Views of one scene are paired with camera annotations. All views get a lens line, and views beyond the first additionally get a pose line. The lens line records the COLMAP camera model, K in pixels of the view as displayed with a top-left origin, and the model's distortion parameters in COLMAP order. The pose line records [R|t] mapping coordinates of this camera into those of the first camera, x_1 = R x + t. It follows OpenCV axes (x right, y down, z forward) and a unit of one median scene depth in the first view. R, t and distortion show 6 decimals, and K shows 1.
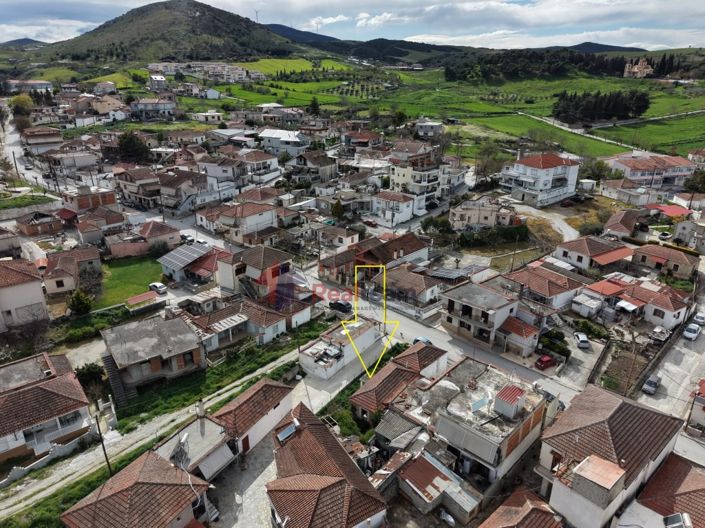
lens RADIAL K [[469.6, 0, 351.5], [0, 469.6, 266.4], [0, 0, 1]] dist [0.034736, -0.038429]
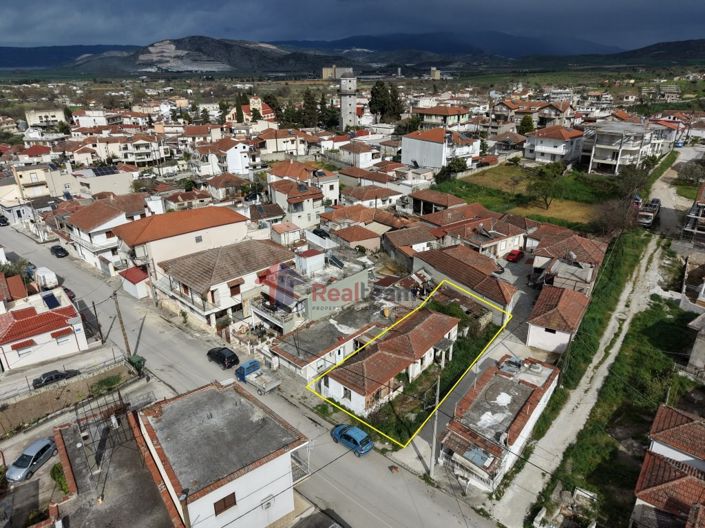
lens RADIAL K [[469.6, 0, 351.5], [0, 469.6, 266.4], [0, 0, 1]] dist [0.034736, -0.038429]
pose [[-0.999817, -0.002396, 0.018994, 0.094944], [0.011843, 0.702103, 0.711977, -0.224359], [-0.015042, 0.712072, -0.701946, 0.797947]]
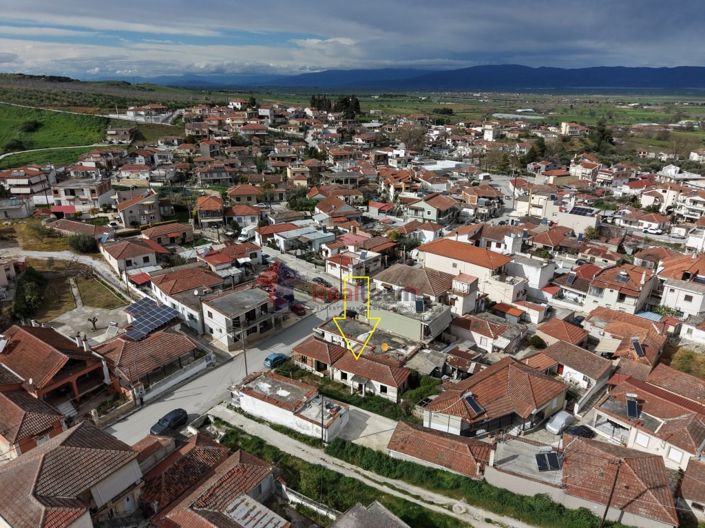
lens RADIAL K [[471.1, 0, 351.6], [0, 471.1, 265.1], [0, 0, 1]] dist [0.024218, -0.022972]
pose [[-0.129916, -0.359121, 0.924205, -0.440225], [0.366596, 0.848657, 0.381298, -0.197051], [-0.921265, 0.388347, 0.021399, 0.492175]]
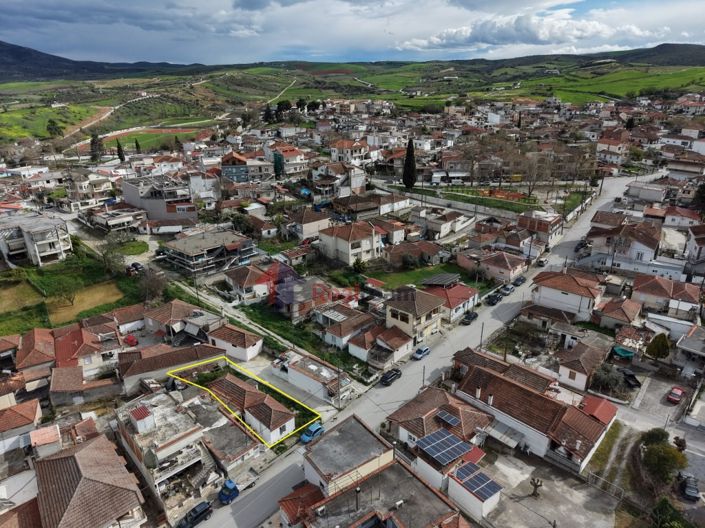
lens RADIAL K [[471.1, 0, 351.6], [0, 471.1, 265.1], [0, 0, 1]] dist [0.024218, -0.022972]
pose [[-0.044994, 0.369952, -0.927961, 0.591512], [-0.364499, 0.858783, 0.360046, -0.322255], [0.930116, 0.354440, 0.096207, 0.555958]]
